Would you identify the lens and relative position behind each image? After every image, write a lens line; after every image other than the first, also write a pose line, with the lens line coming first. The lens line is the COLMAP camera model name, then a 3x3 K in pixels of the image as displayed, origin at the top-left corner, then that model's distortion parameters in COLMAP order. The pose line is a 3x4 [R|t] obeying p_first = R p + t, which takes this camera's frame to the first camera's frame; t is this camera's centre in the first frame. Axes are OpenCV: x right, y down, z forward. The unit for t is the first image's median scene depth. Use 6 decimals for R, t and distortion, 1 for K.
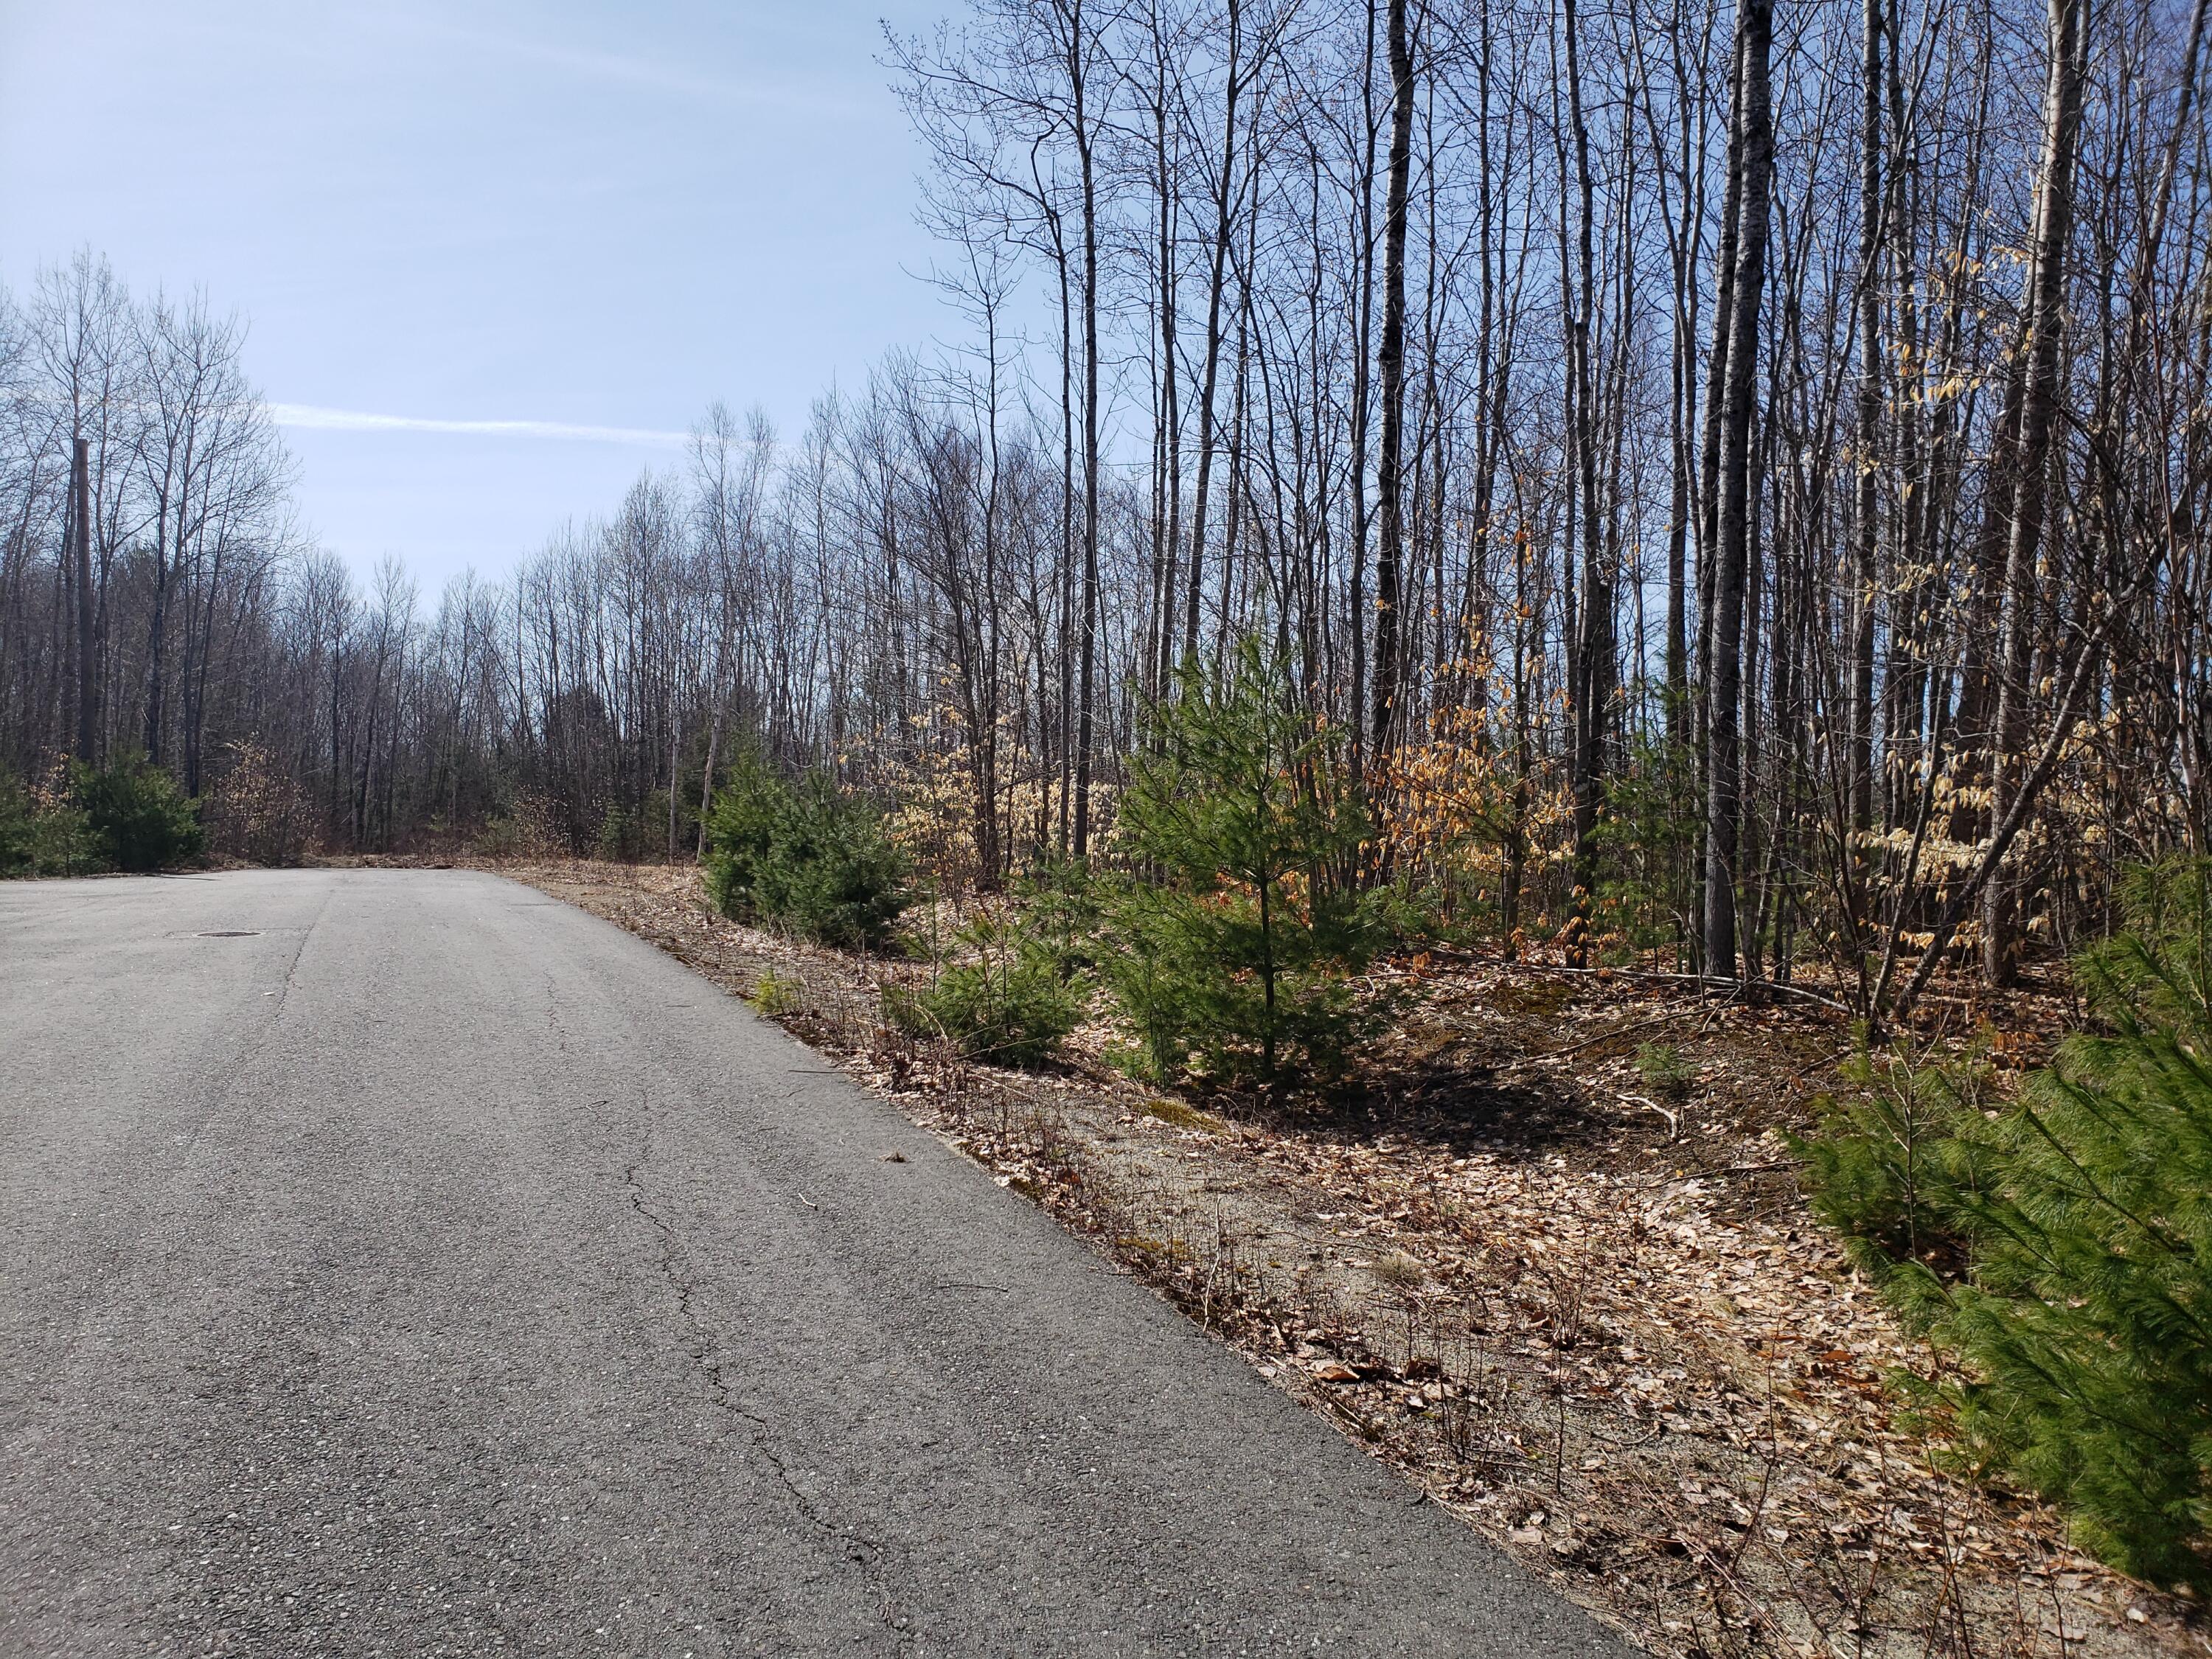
lens RADIAL K [[1643.4, 0, 1106.0], [0, 1643.4, 829.5], [0, 0, 1]] dist [0.004179, -0.061225]
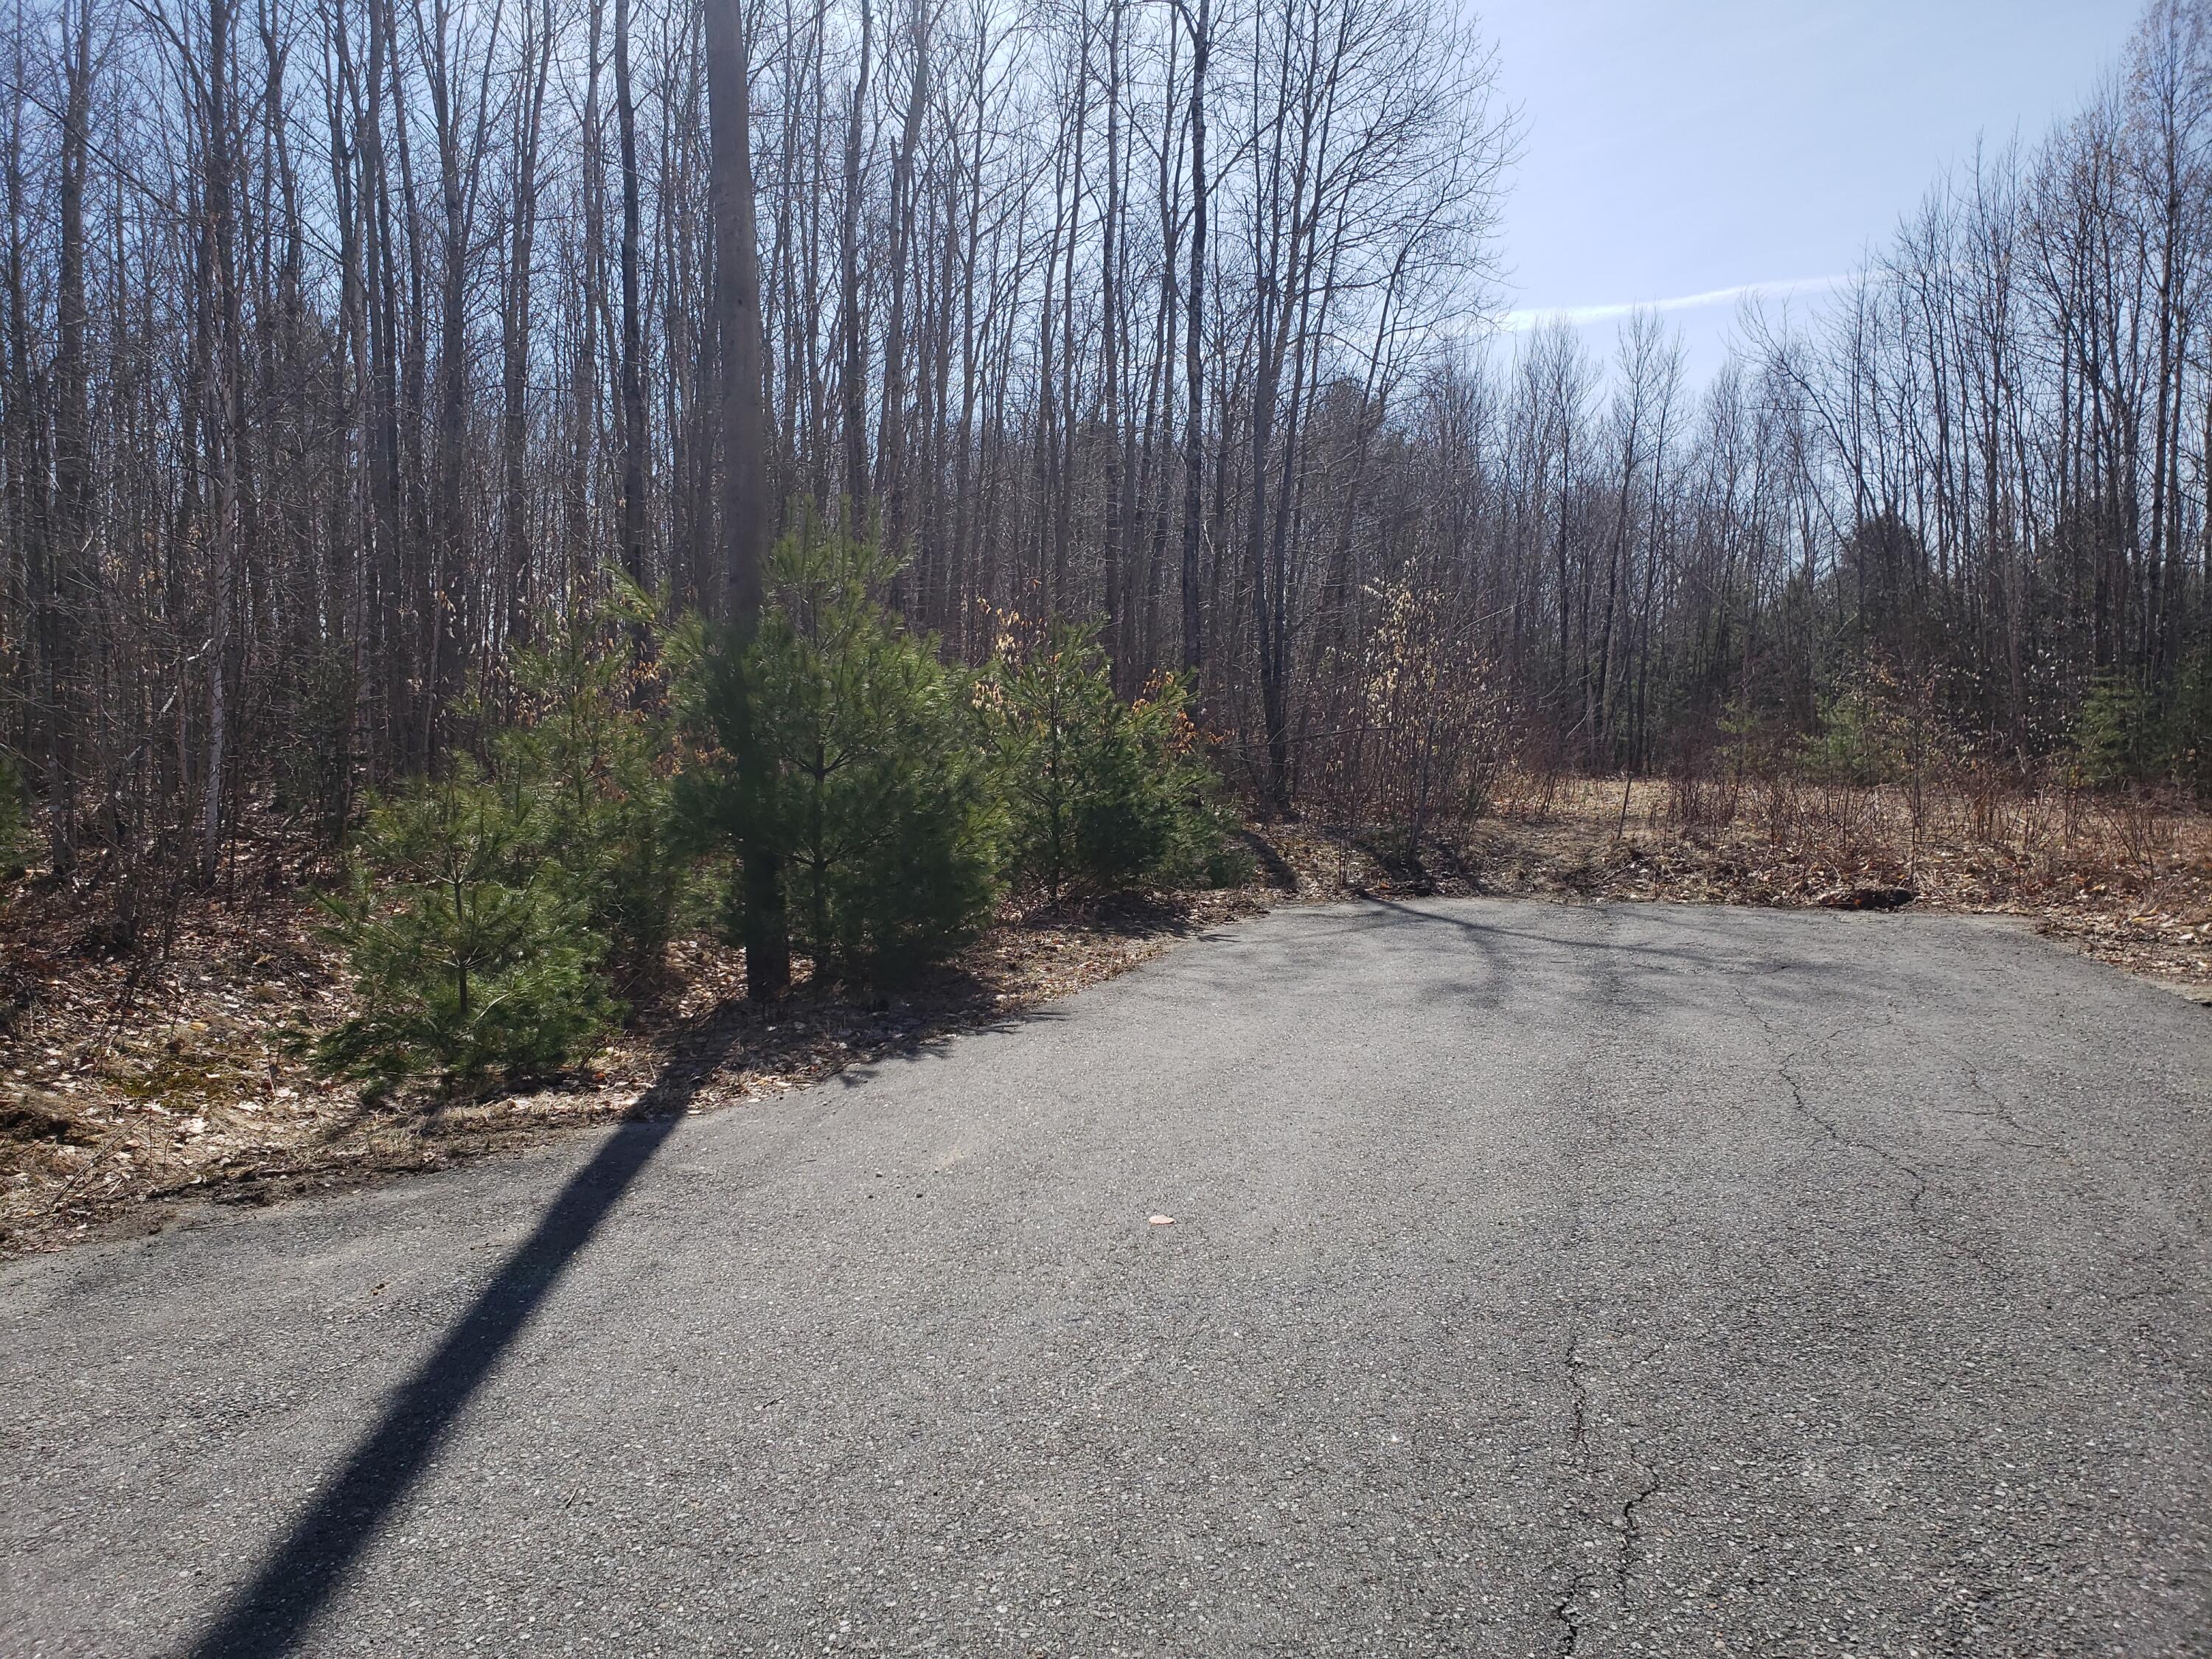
lens RADIAL K [[1643.4, 0, 1106.0], [0, 1643.4, 829.5], [0, 0, 1]] dist [0.004179, -0.061225]
pose [[0.754173, 0.022417, -0.656293, -0.170362], [0.027930, 0.997418, 0.066164, -0.008557], [0.656082, -0.068229, 0.751599, 0.371035]]
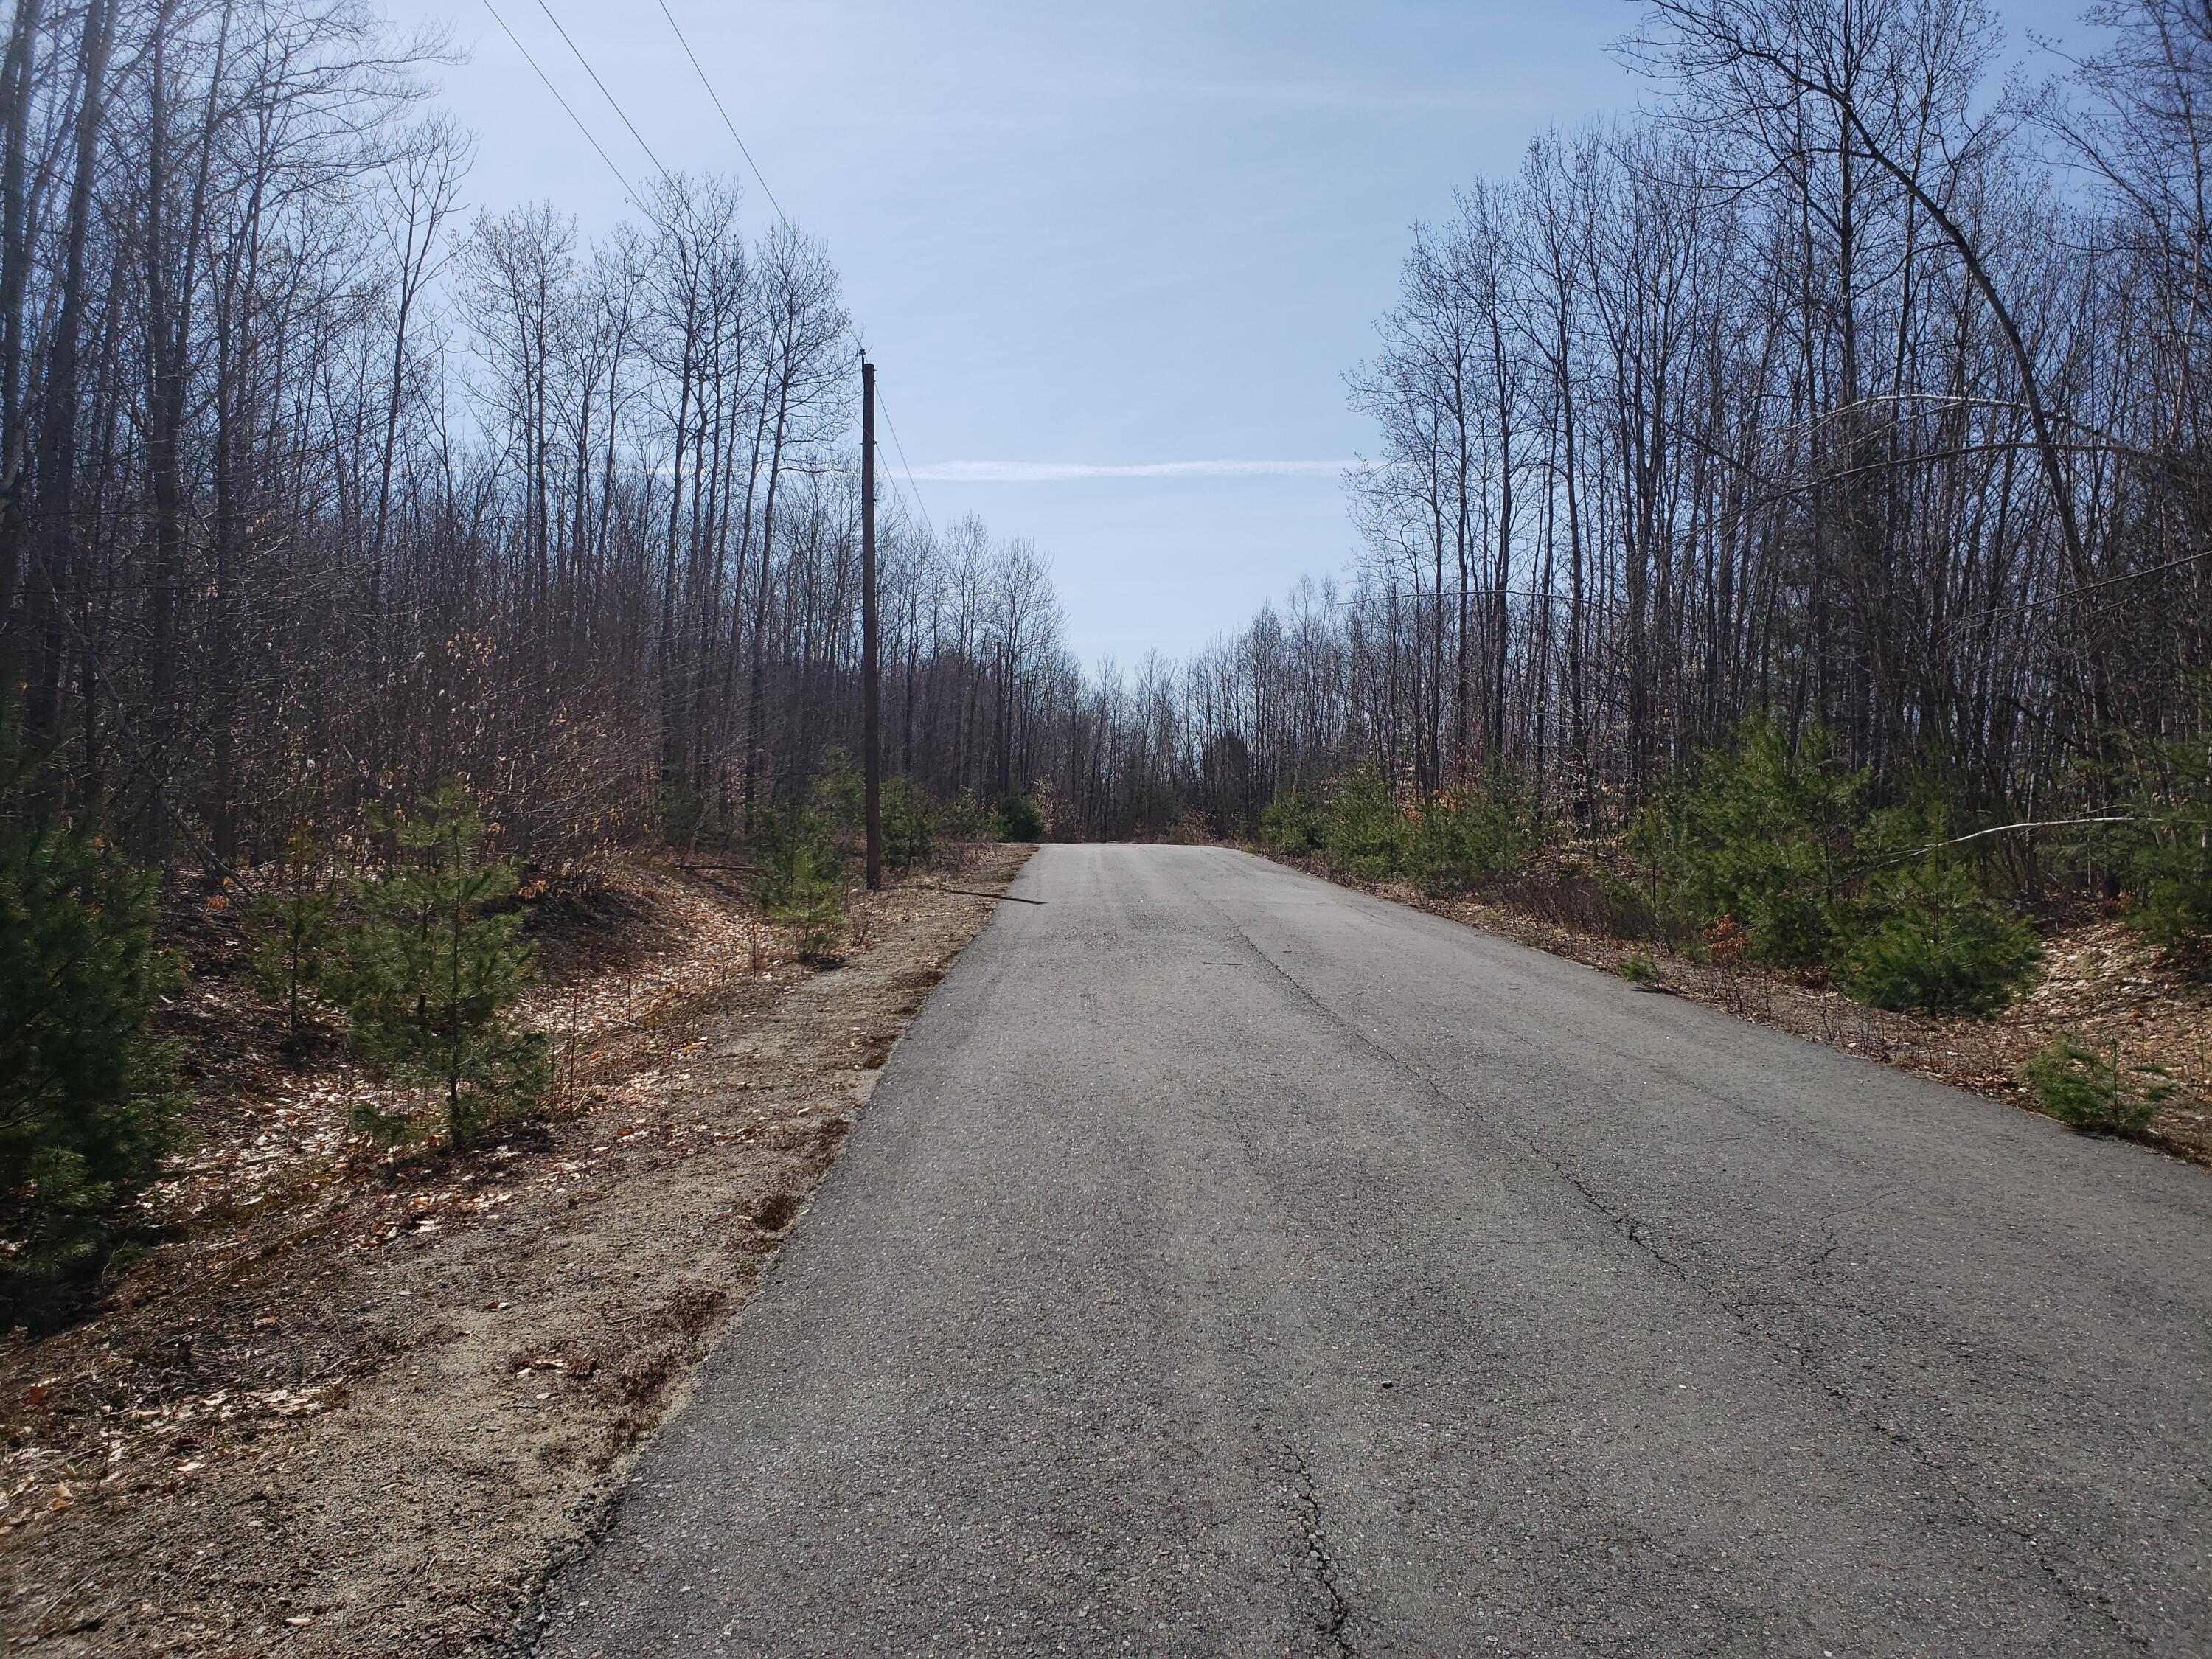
lens RADIAL K [[1643.4, 0, 1106.0], [0, 1643.4, 829.5], [0, 0, 1]] dist [0.004179, -0.061225]
pose [[0.927489, 0.005752, -0.373806, 0.153811], [-0.009581, 0.999919, -0.008387, 0.012185], [0.373728, 0.011360, 0.927469, -0.472717]]
